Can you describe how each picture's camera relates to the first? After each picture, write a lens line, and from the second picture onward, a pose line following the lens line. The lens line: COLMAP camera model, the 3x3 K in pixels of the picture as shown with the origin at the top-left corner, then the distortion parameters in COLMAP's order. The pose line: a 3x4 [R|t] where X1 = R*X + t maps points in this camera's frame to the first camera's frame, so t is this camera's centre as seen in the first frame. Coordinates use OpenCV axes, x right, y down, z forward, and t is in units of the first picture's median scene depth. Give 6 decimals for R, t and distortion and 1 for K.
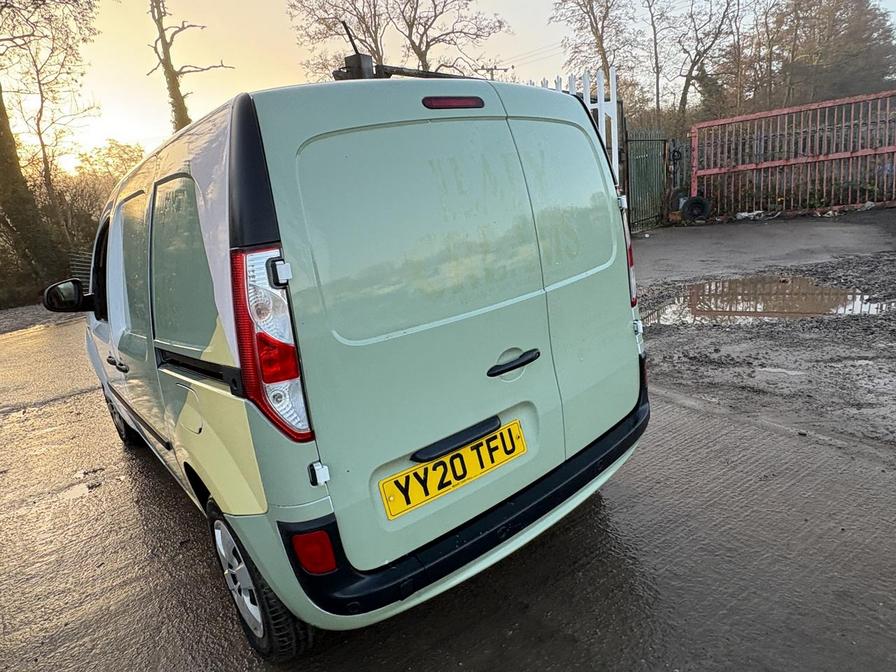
lens RADIAL K [[532.5, 0, 449.2], [0, 532.5, 334.0], [0, 0, 1]] dist [-0.004568, 0.000491]
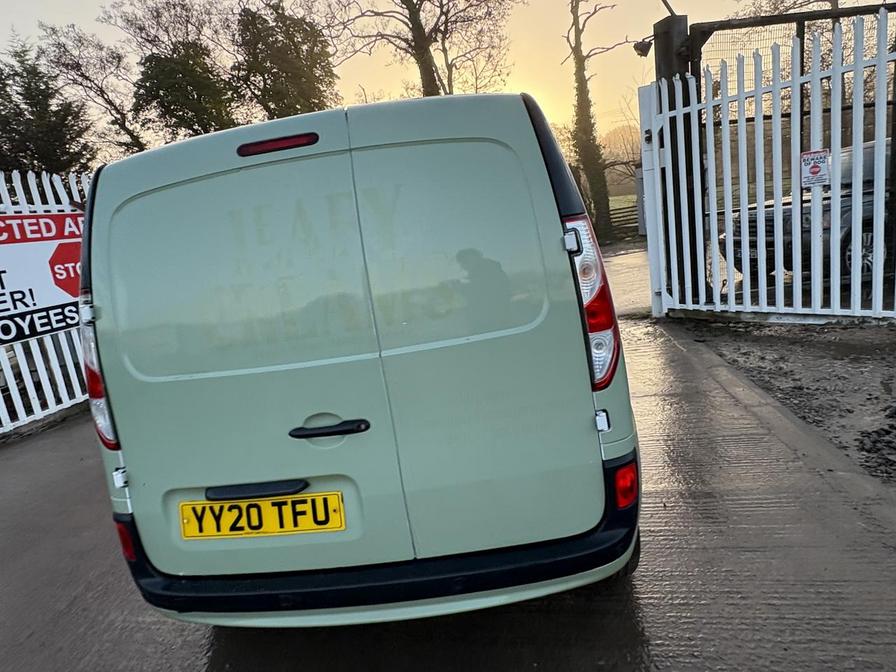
lens RADIAL K [[532.5, 0, 450.9], [0, 532.5, 333.1], [0, 0, 1]] dist [-0.004568, 0.000491]
pose [[0.735977, 0.154025, -0.659252, 0.746686], [-0.121485, 0.988016, 0.095212, -0.192123], [0.666017, 0.010016, 0.745869, 0.418574]]
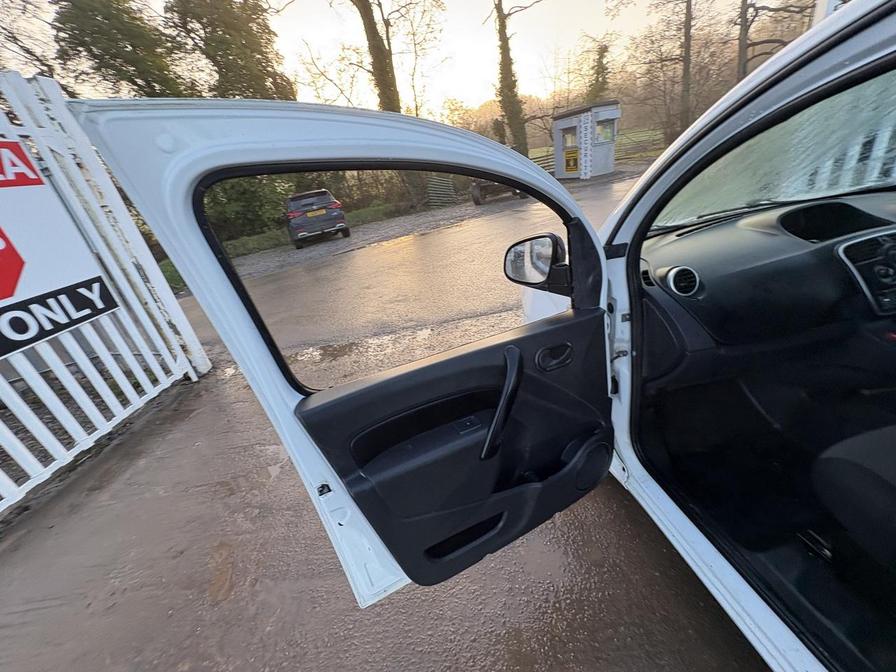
lens RADIAL K [[354.8, 0, 447.6], [0, 354.8, 335.6], [0, 0, 1]] dist [-0.001751, -0.000290]
pose [[0.860436, 0.193453, -0.471408, -1.086458], [-0.060280, 0.957278, 0.282815, -0.149936], [0.505980, -0.214927, 0.835338, 1.058802]]
